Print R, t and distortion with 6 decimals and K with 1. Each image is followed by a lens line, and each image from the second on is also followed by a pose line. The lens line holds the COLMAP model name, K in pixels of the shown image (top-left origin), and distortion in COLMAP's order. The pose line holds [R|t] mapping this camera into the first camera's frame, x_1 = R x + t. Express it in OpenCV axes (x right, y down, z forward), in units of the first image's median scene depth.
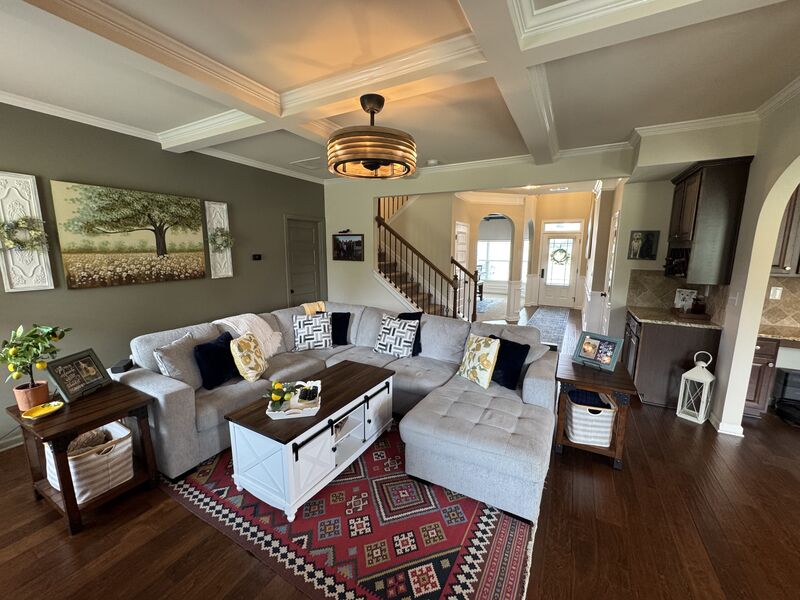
lens RADIAL K [[318.7, 0, 398.9], [0, 318.7, 300.5], [0, 0, 1]] dist [-0.004113, -0.000104]
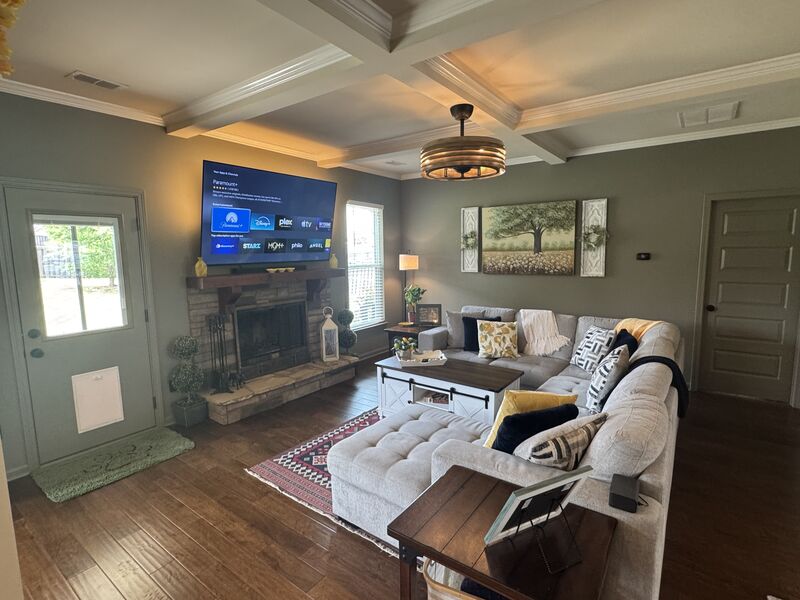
lens RADIAL K [[407.6, 0, 398.6], [0, 407.6, 299.7], [0, 0, 1]] dist [-0.001000, -0.000014]
pose [[-0.121437, 0.119104, -0.985427, 0.895856], [-0.145294, 0.979949, 0.136347, -0.104852], [0.981908, 0.159734, -0.101697, 0.677215]]
